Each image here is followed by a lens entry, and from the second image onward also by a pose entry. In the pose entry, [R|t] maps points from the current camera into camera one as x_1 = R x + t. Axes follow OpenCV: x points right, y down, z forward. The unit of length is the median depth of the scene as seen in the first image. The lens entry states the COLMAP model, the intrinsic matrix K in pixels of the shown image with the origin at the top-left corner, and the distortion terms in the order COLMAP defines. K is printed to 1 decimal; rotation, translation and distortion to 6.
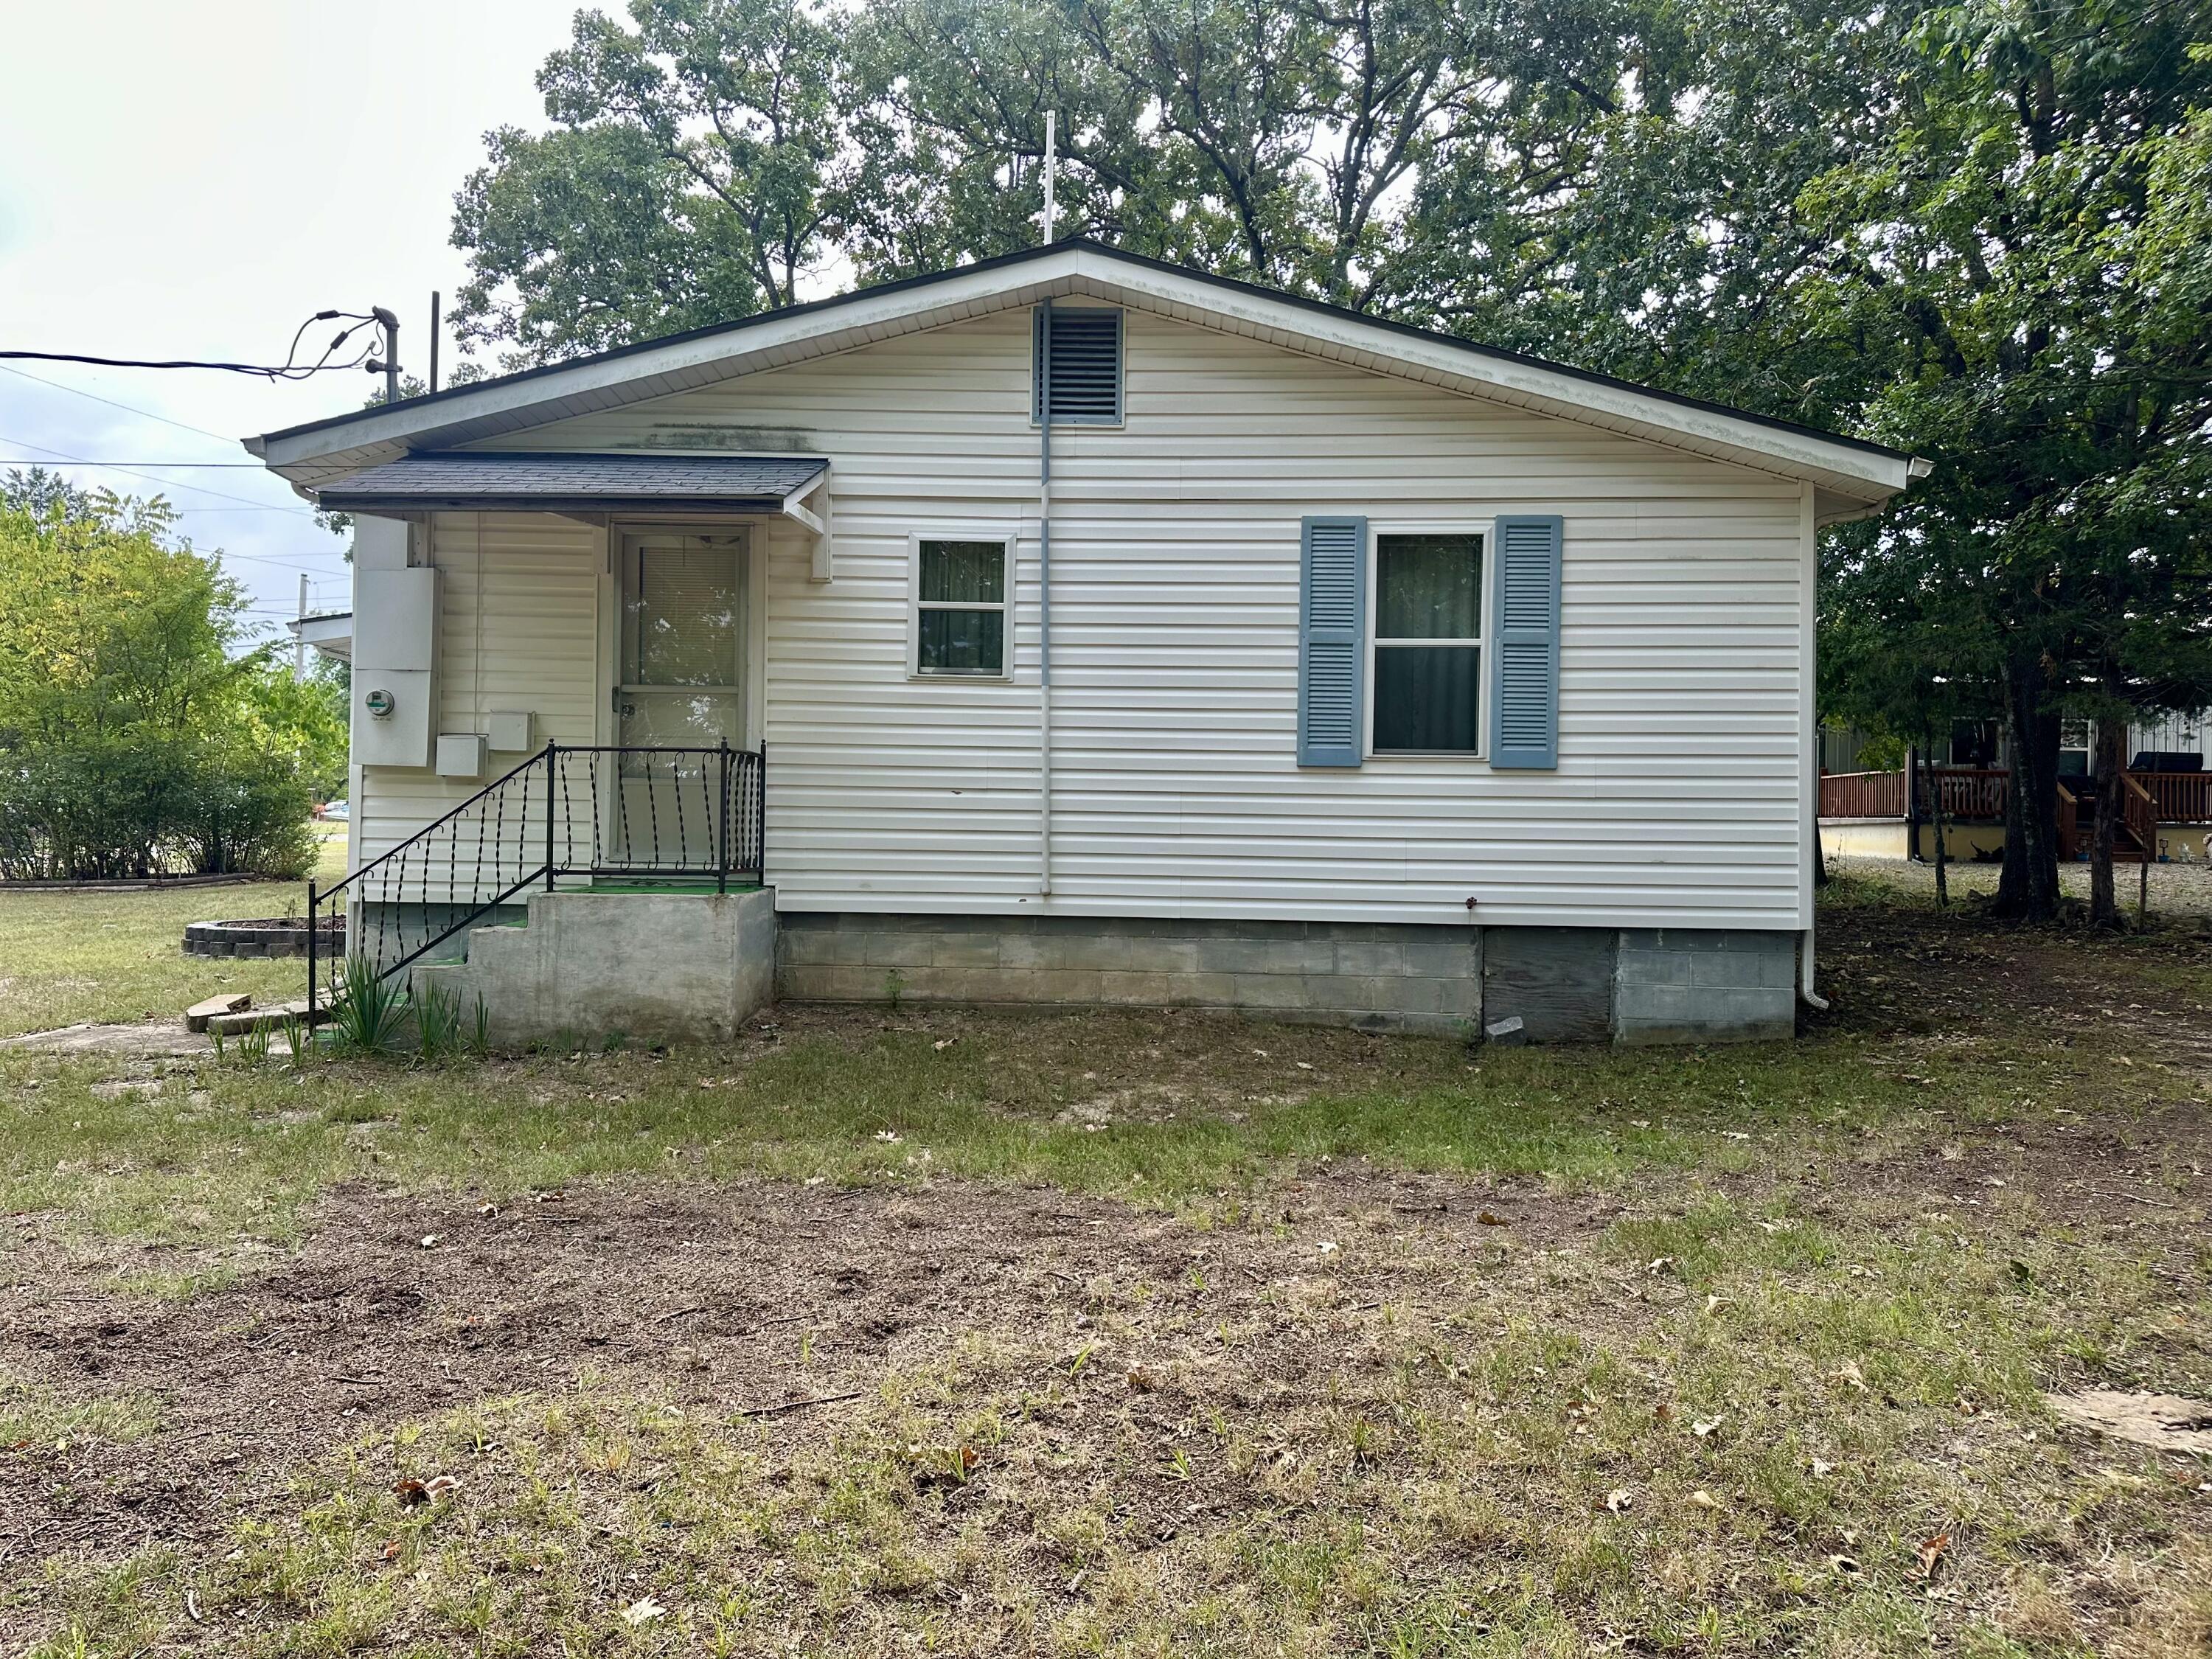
lens RADIAL K [[1560.8, 0, 1089.3], [0, 1560.8, 817.0], [0, 0, 1]] dist [0.157892, -0.275799]
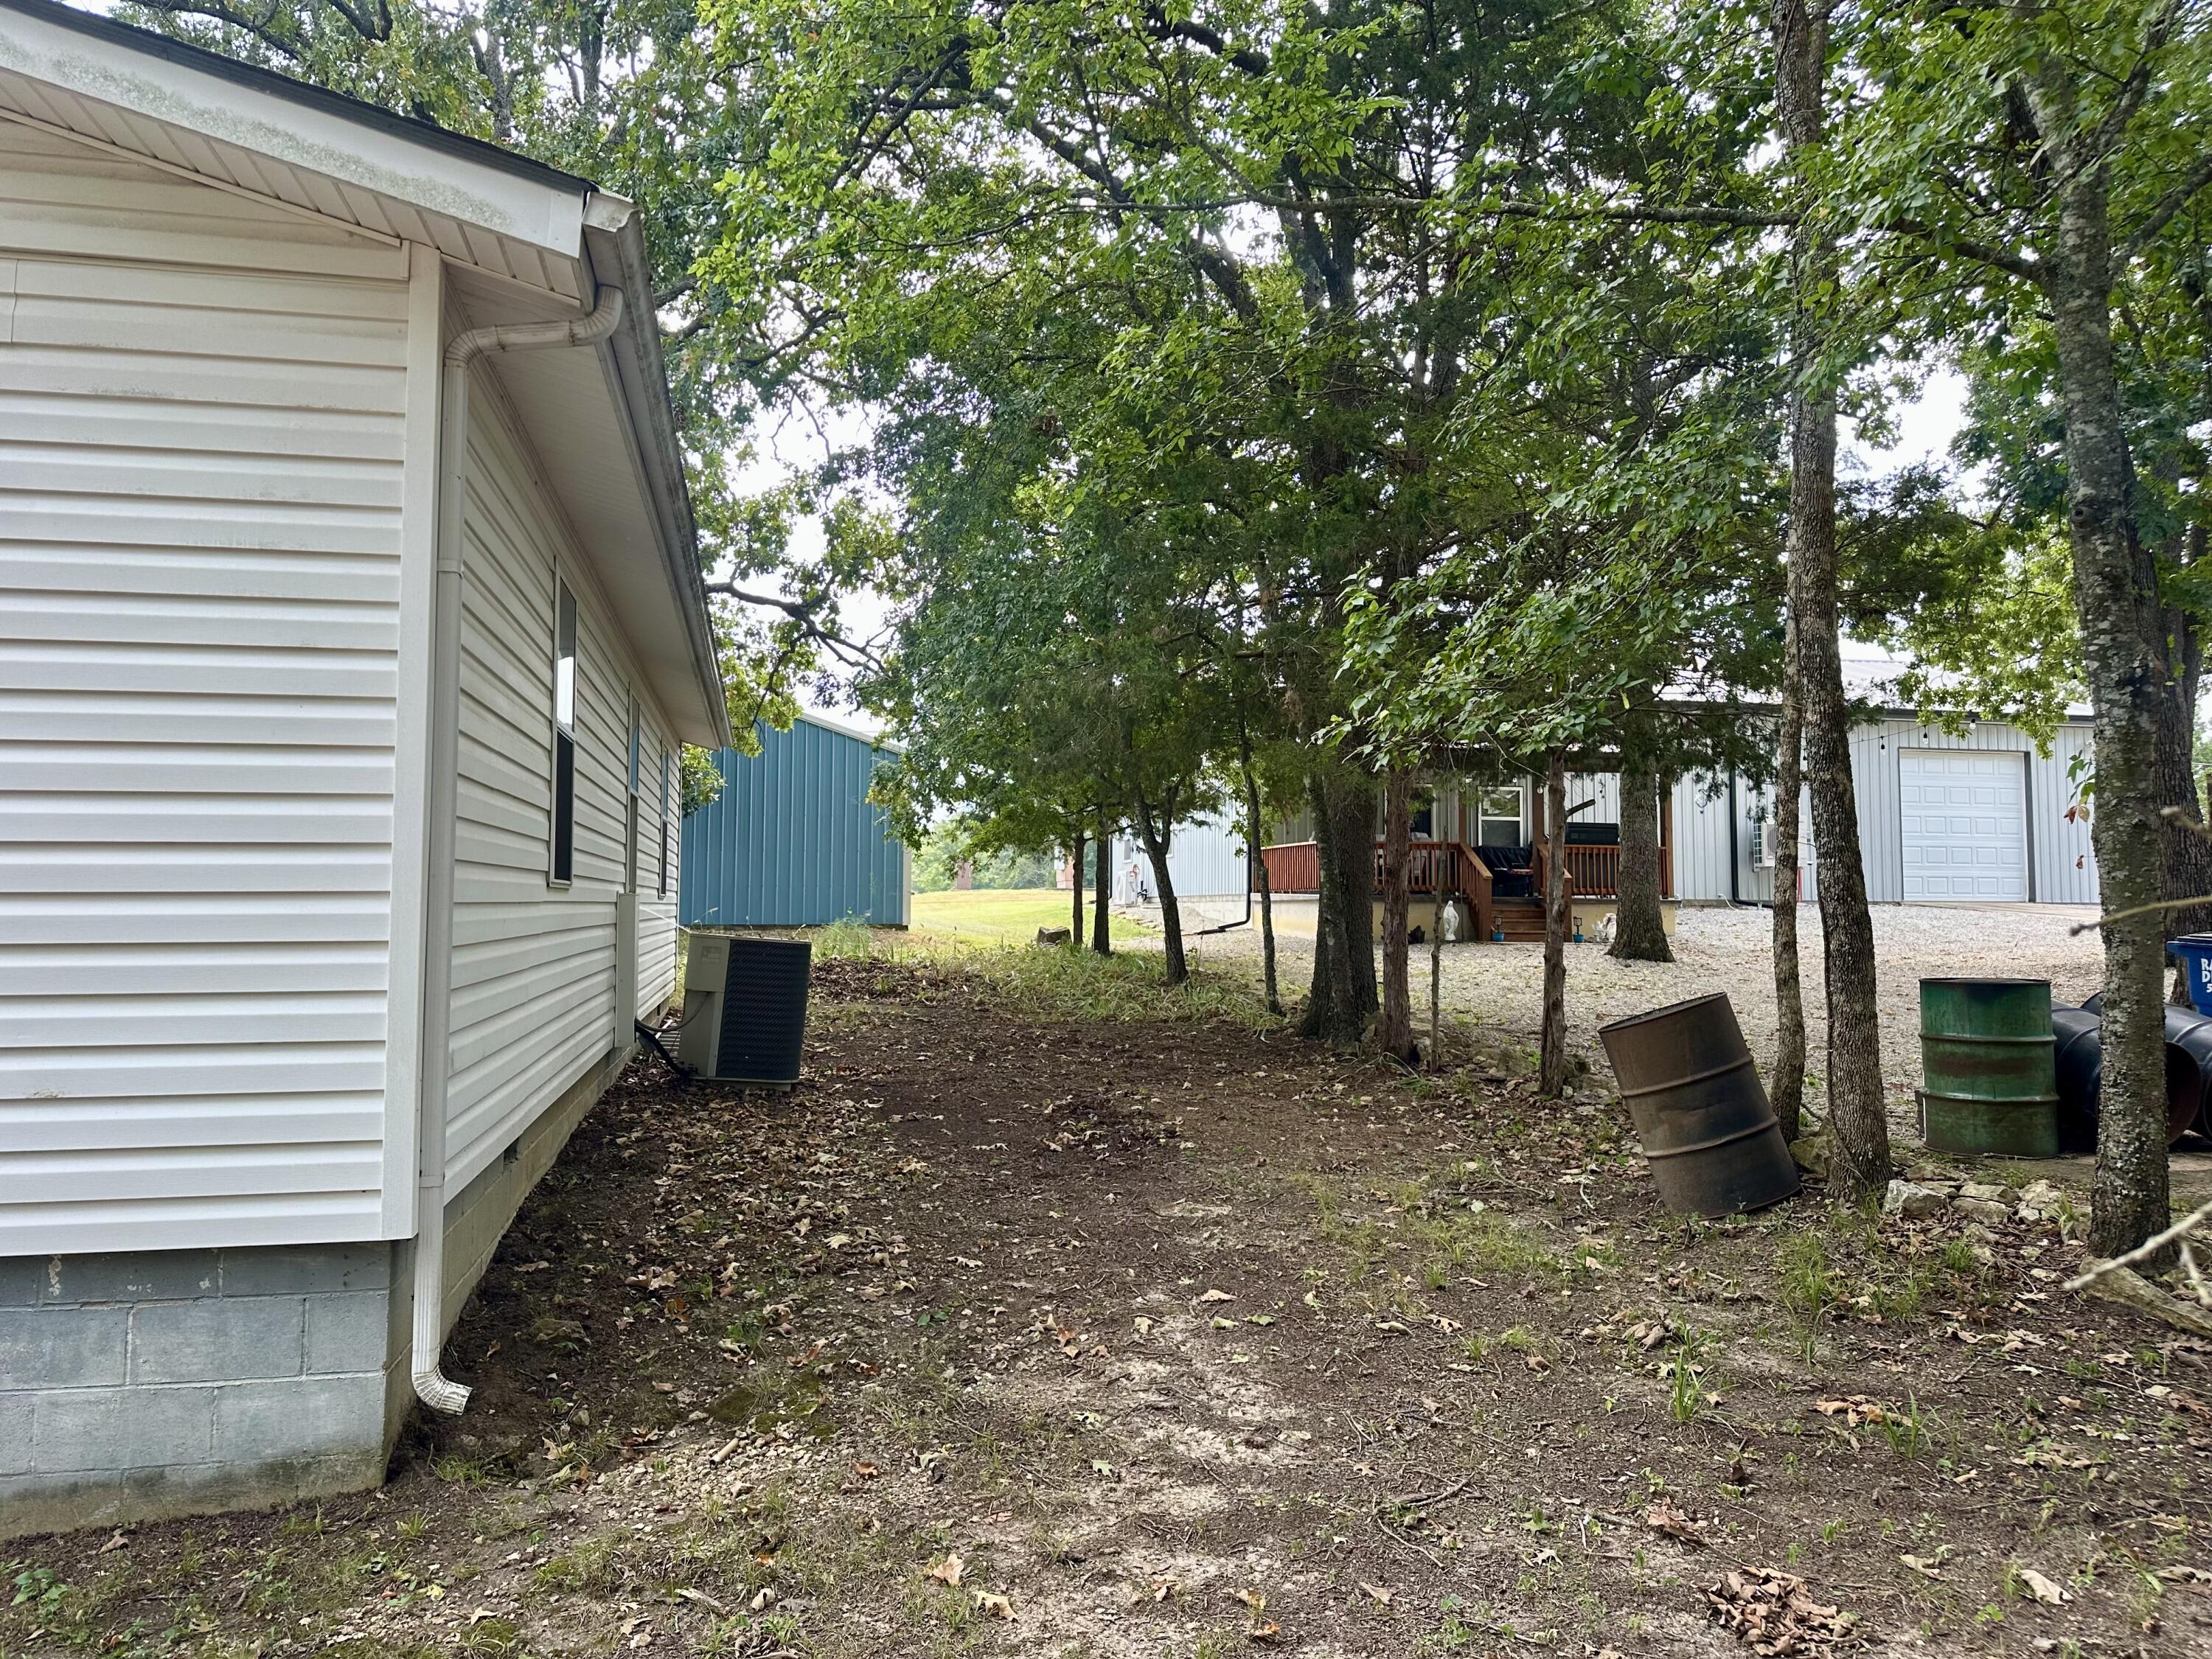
lens RADIAL K [[1560.8, 0, 1089.3], [0, 1560.8, 817.0], [0, 0, 1]] dist [0.157892, -0.275799]
pose [[0.969700, -0.008700, 0.244145, 0.523339], [0.020452, 0.998748, -0.045642, -0.020437], [-0.243442, 0.049252, 0.968664, 0.520698]]
